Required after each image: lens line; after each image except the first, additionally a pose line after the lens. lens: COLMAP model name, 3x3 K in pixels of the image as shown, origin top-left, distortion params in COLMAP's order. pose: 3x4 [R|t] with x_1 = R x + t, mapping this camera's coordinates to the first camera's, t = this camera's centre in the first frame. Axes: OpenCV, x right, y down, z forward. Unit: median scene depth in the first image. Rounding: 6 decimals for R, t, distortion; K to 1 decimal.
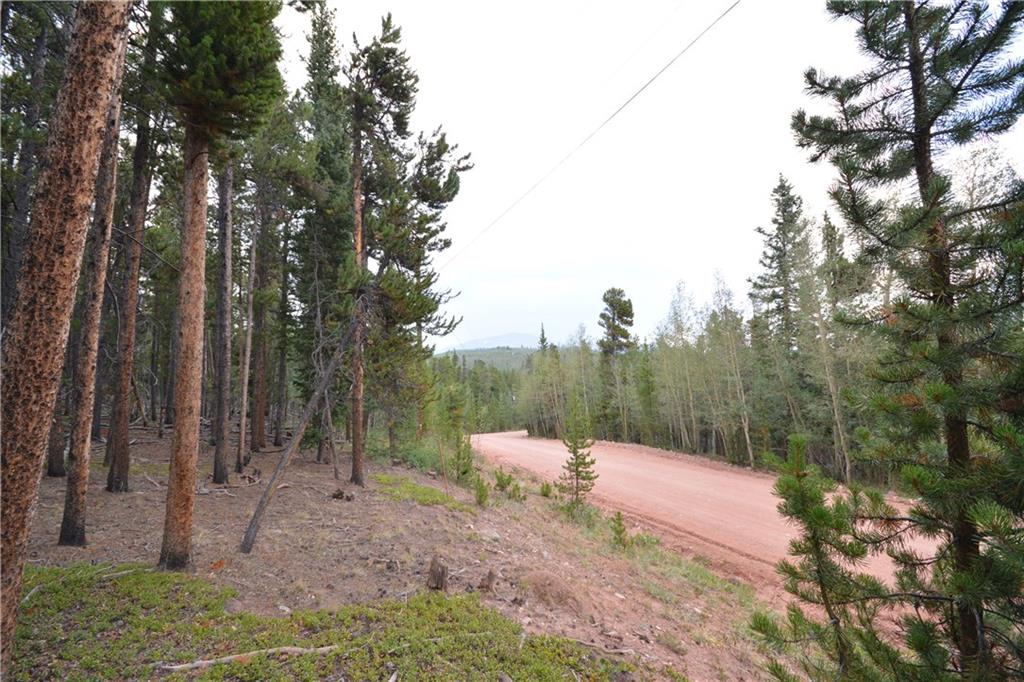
lens RADIAL K [[450.3, 0, 512.0], [0, 450.3, 341.0], [0, 0, 1]] dist [-0.002890, -0.000230]
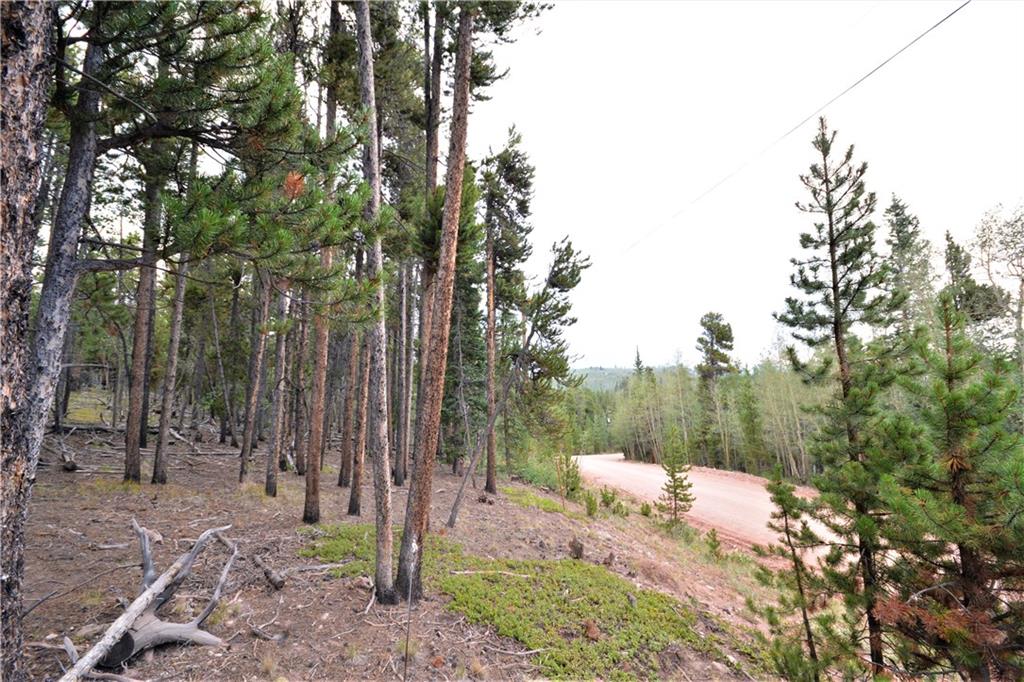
lens RADIAL K [[450.3, 0, 512.0], [0, 450.3, 341.0], [0, 0, 1]] dist [-0.002890, -0.000230]
pose [[0.979536, -0.013638, -0.200808, -0.018074], [0.004793, 0.998999, -0.044466, -0.031614], [0.201213, 0.042594, 0.978621, -0.151273]]
